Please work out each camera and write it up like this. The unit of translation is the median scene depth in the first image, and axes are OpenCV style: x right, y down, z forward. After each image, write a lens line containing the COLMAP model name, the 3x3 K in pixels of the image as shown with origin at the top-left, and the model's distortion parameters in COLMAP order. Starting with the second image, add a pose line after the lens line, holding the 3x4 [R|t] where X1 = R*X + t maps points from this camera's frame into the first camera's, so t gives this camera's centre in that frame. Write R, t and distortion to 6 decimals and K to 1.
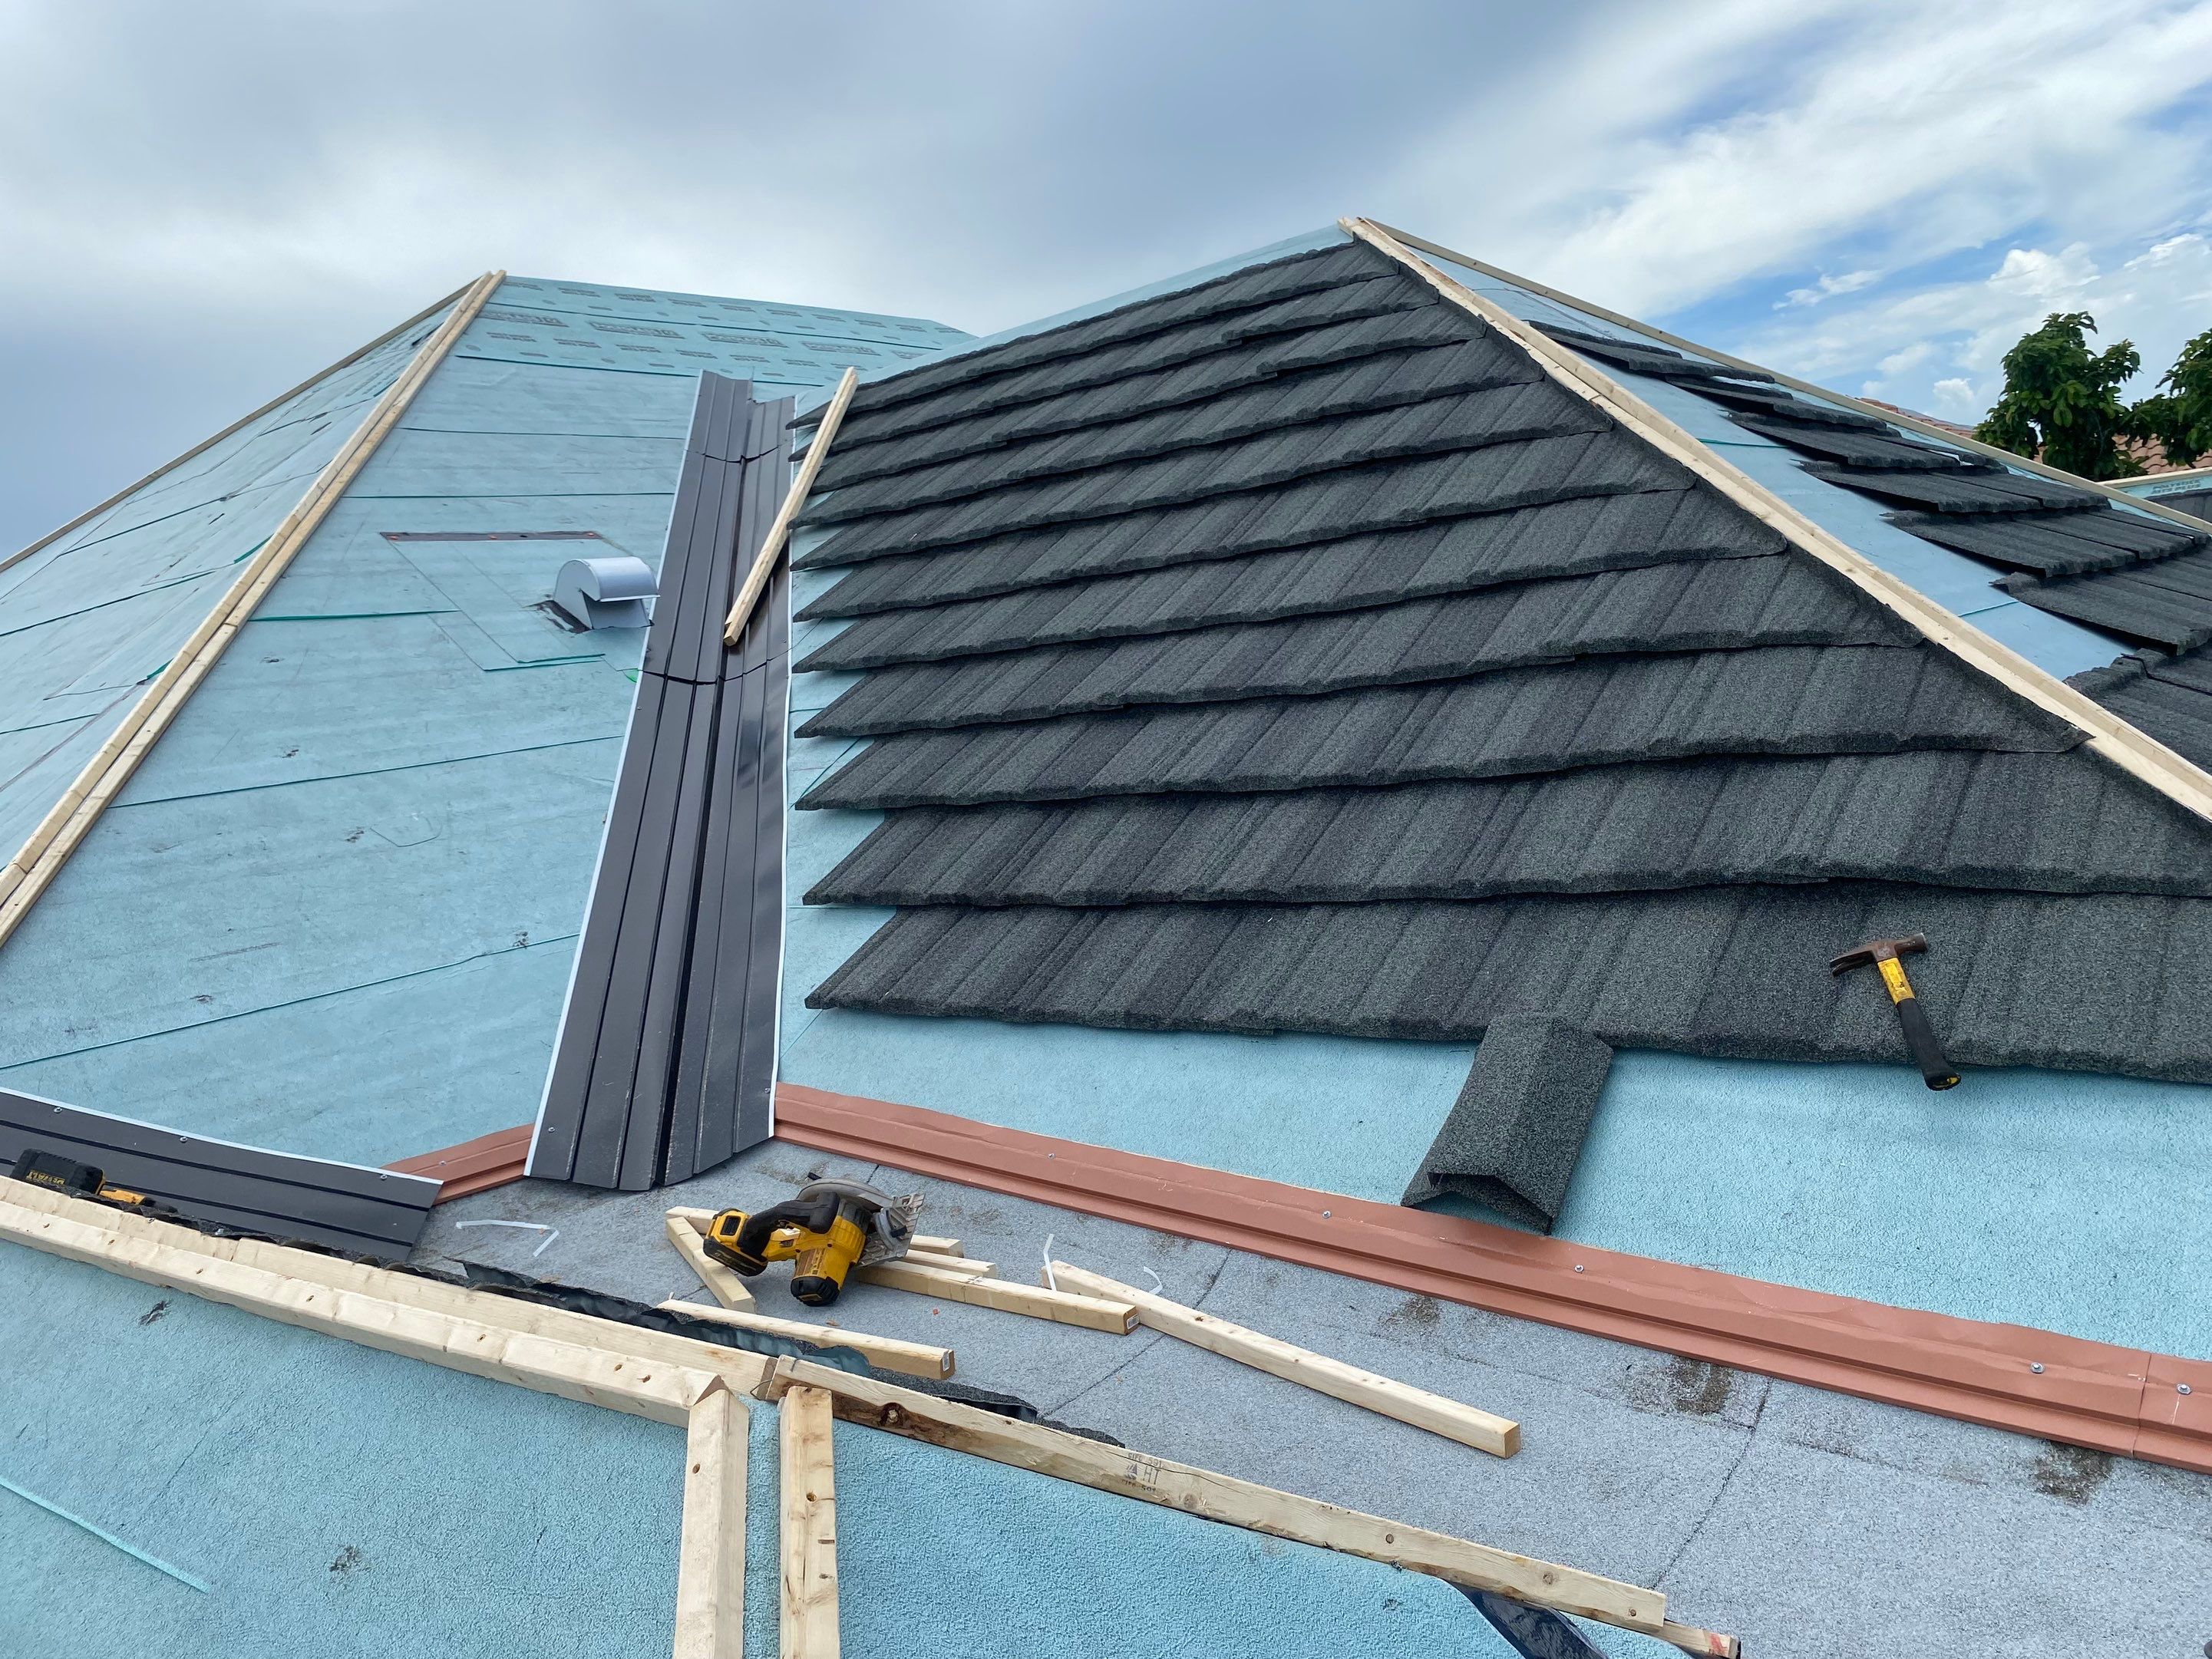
lens RADIAL K [[1645.7, 0, 1079.0], [0, 1645.7, 831.3], [0, 0, 1]] dist [0.050895, -0.075034]
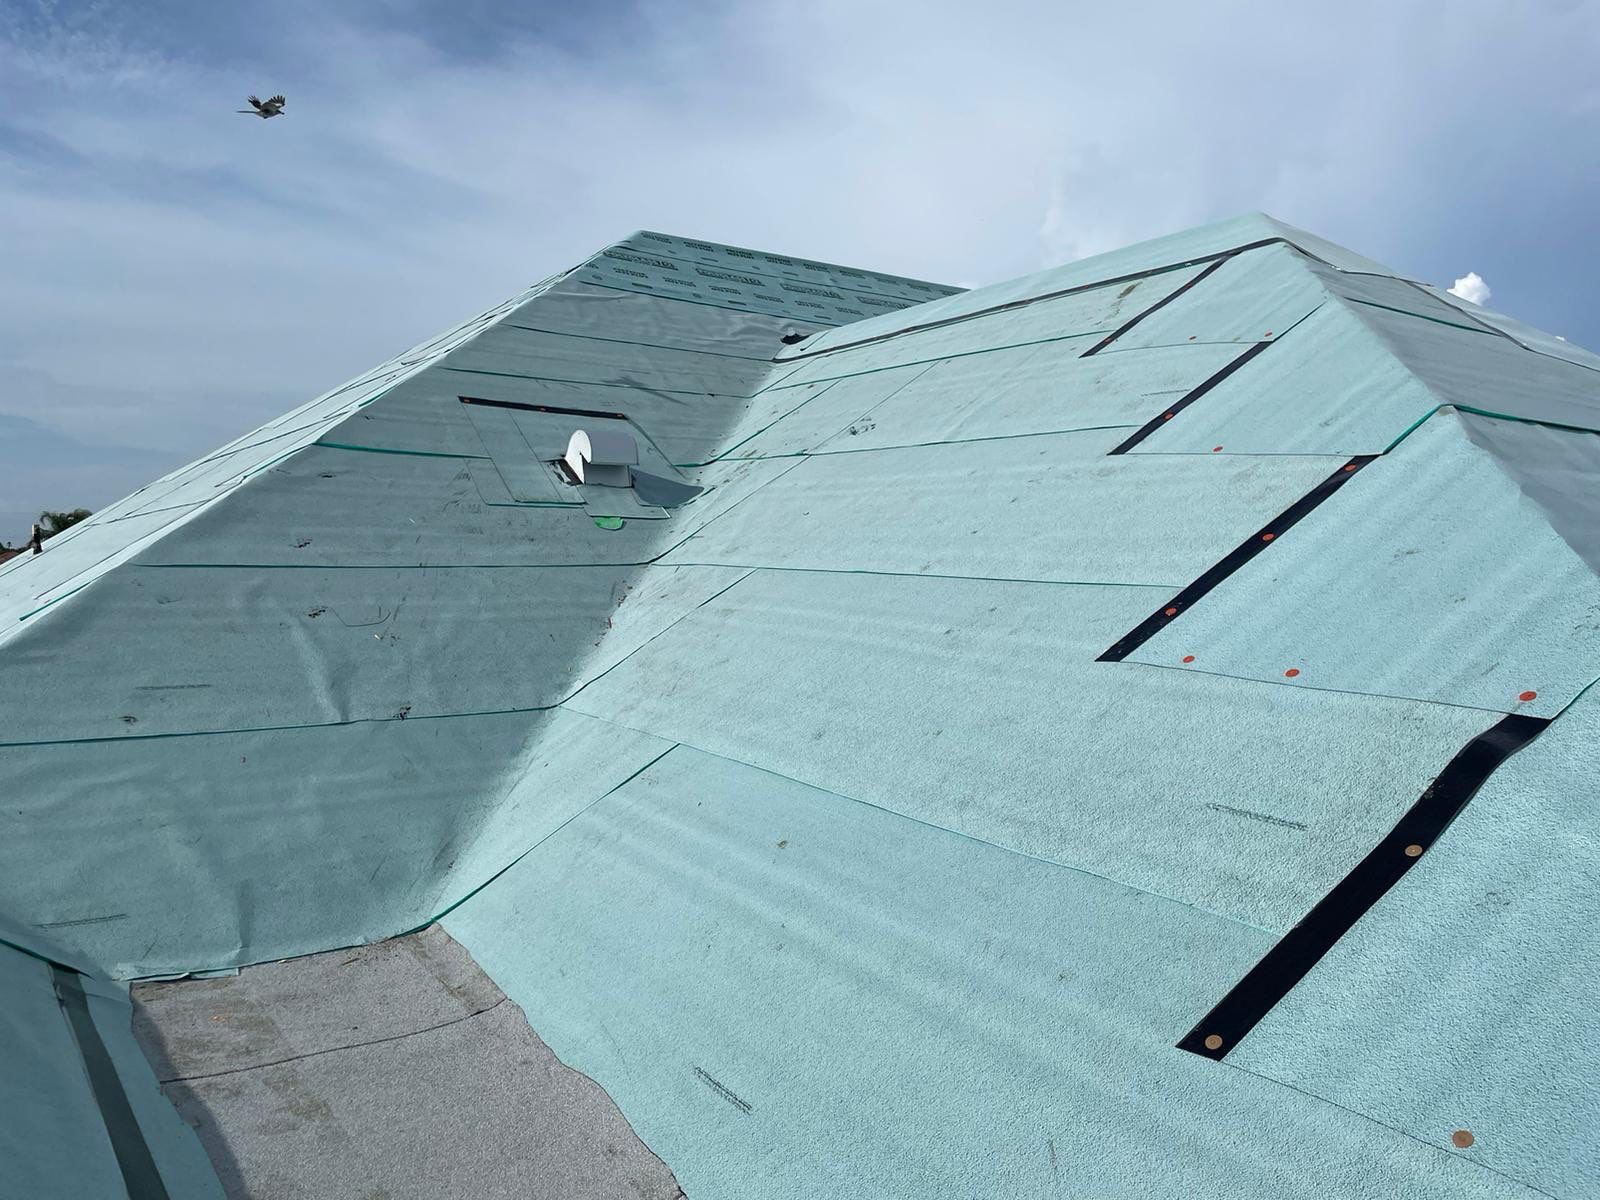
lens RADIAL K [[1186.5, 0, 771.3], [0, 1186.5, 599.9], [0, 0, 1]] dist [0.110715, -0.135854]
pose [[0.949469, 0.142737, -0.279526, 0.157350], [-0.157503, 0.987033, -0.030974, -0.032179], [0.271480, 0.073435, 0.959638, 0.175581]]
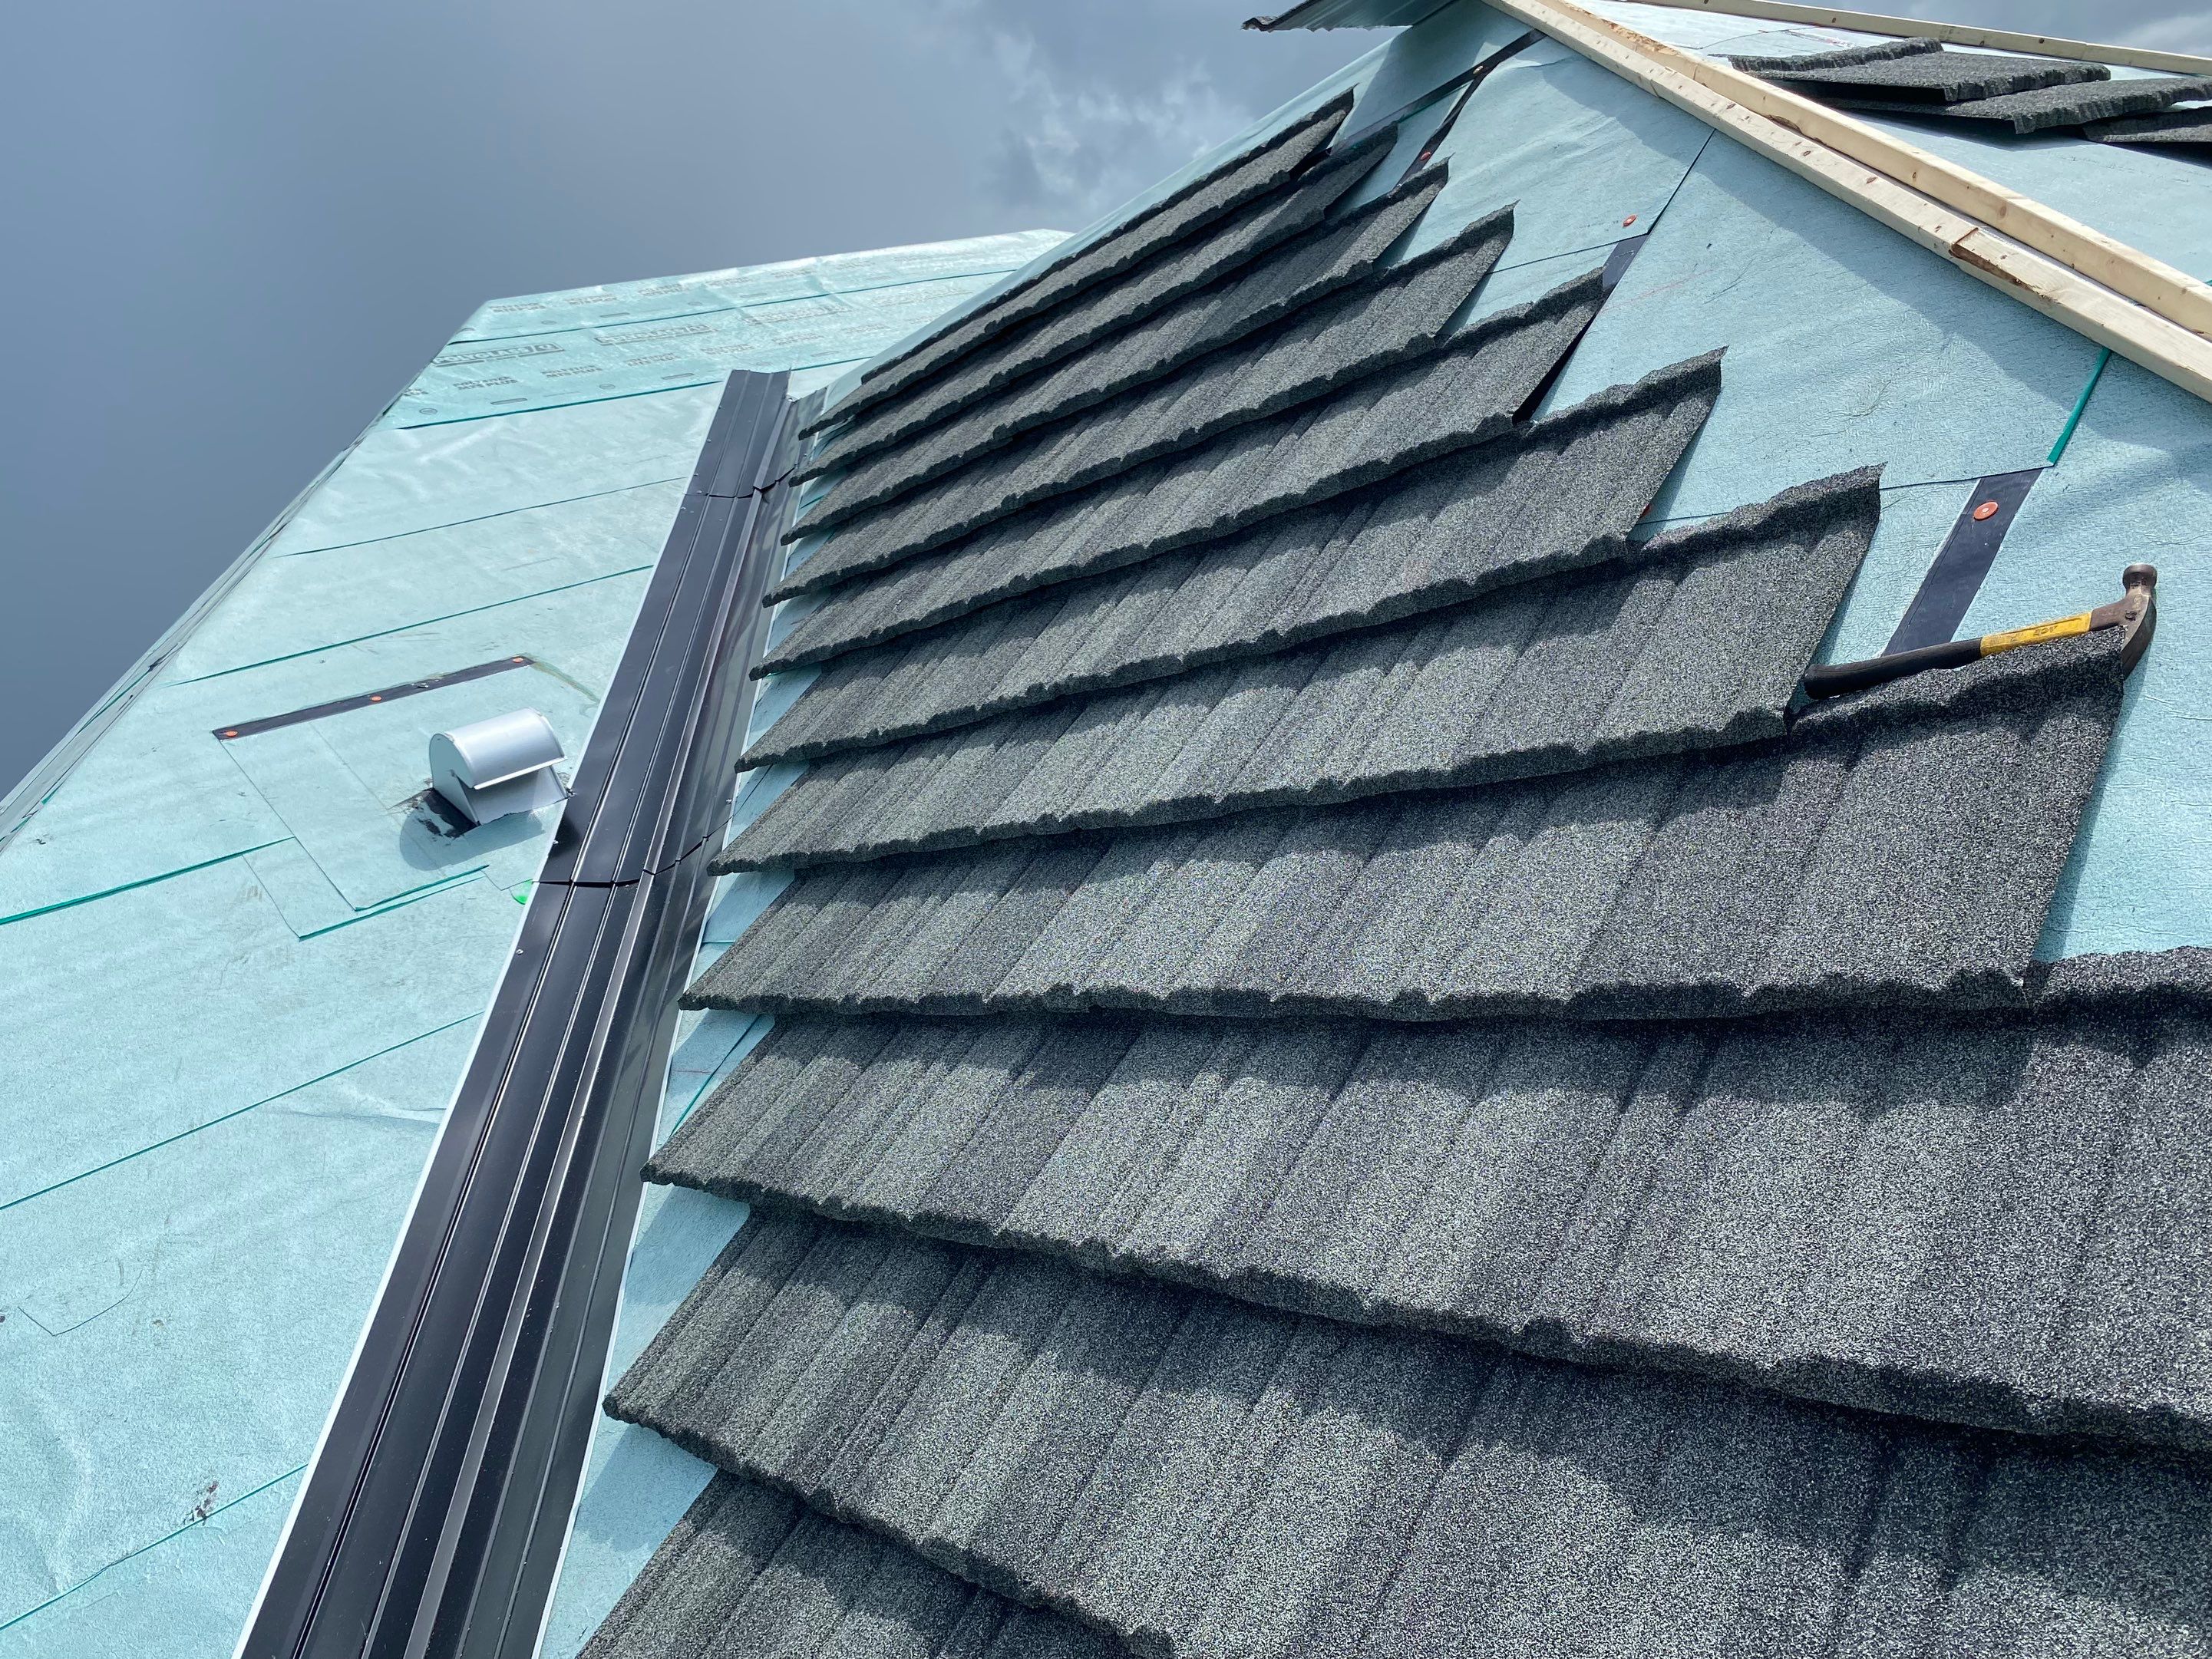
lens RADIAL K [[1675.6, 0, 1106.0], [0, 1675.6, 829.5], [0, 0, 1]] dist [0.049610, -0.085589]
pose [[0.970916, -0.151223, -0.185618, 0.125958], [0.163120, 0.985313, 0.050499, -0.142965], [0.175255, -0.079308, 0.981324, 0.429575]]
